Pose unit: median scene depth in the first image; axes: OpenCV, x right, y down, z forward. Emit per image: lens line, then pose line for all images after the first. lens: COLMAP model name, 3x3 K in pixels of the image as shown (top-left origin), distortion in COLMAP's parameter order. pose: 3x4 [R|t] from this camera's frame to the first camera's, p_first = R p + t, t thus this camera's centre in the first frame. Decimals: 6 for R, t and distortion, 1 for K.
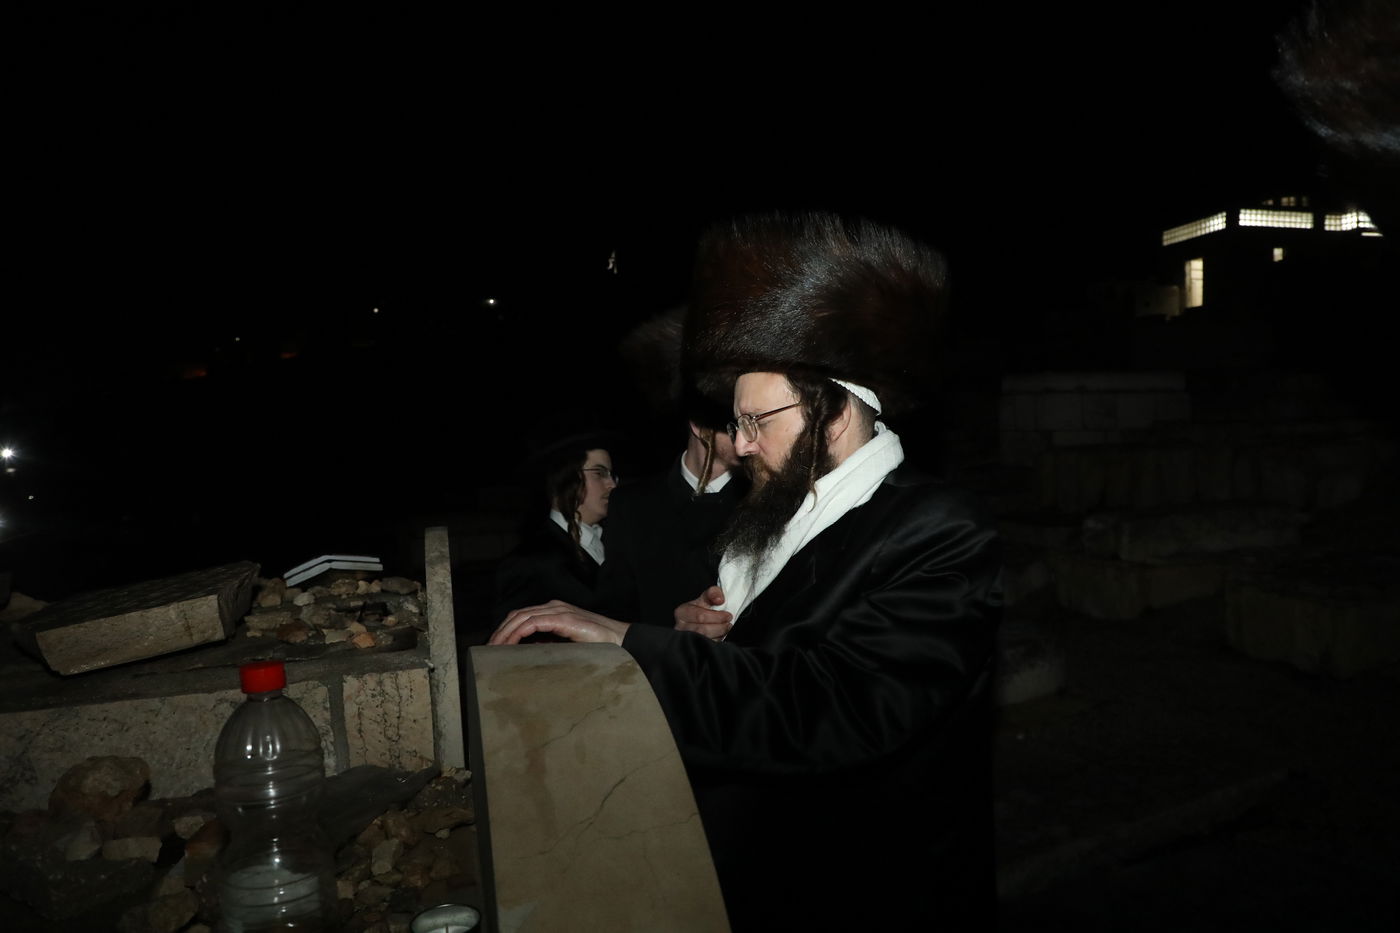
lens RADIAL K [[953.1, 0, 700.0], [0, 953.1, 466.5], [0, 0, 1]] dist [-0.082849, 0.025961]
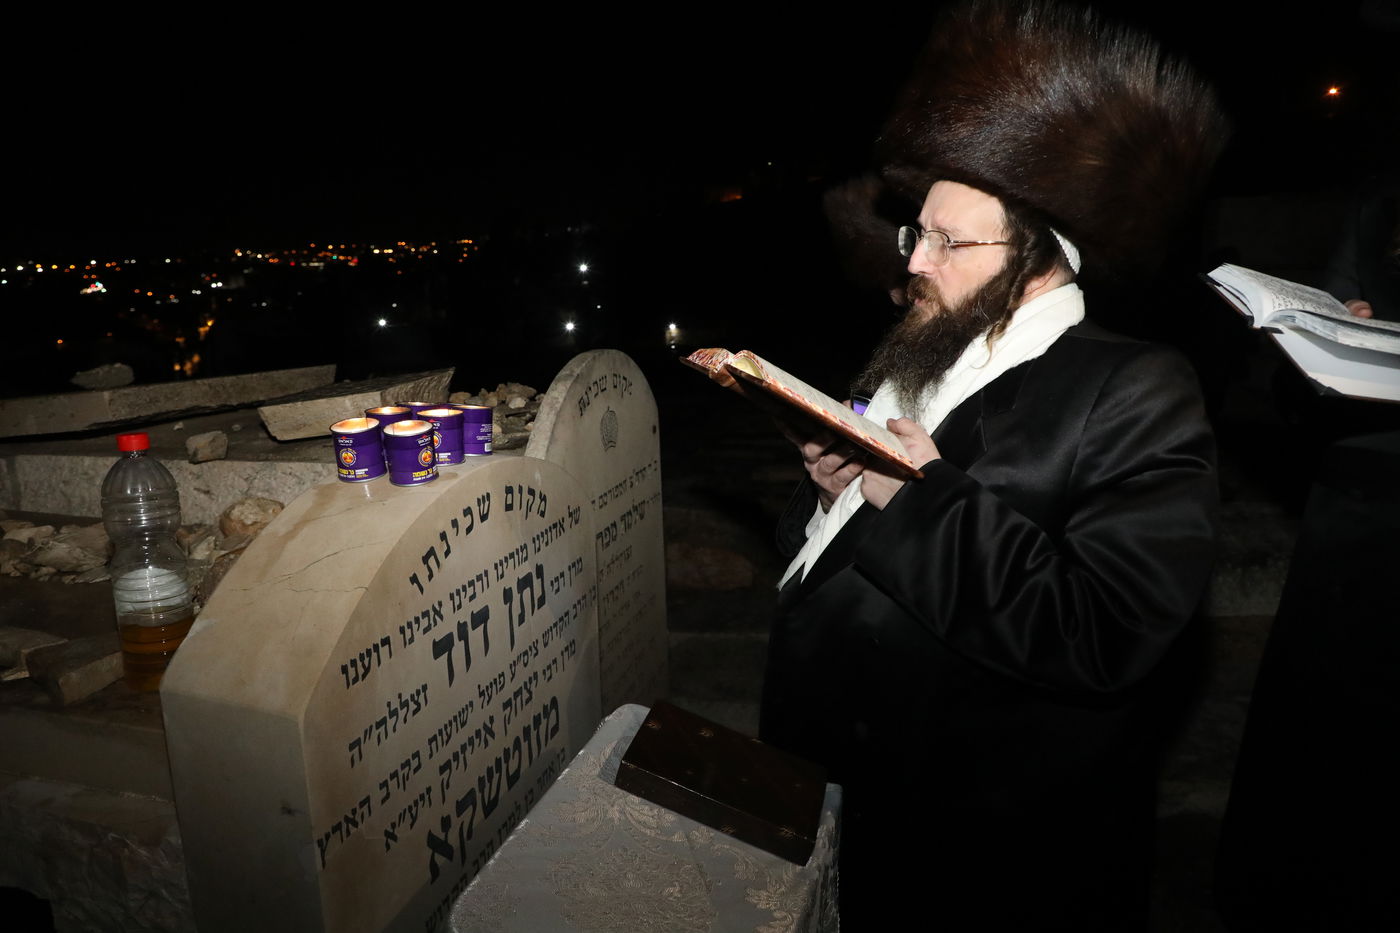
lens RADIAL K [[953.1, 0, 700.0], [0, 953.1, 466.5], [0, 0, 1]] dist [-0.082849, 0.025961]
pose [[0.863658, 0.126551, -0.487933, 0.559826], [-0.036797, 0.981218, 0.189358, -0.026820], [0.502733, -0.145586, 0.852094, 0.101019]]
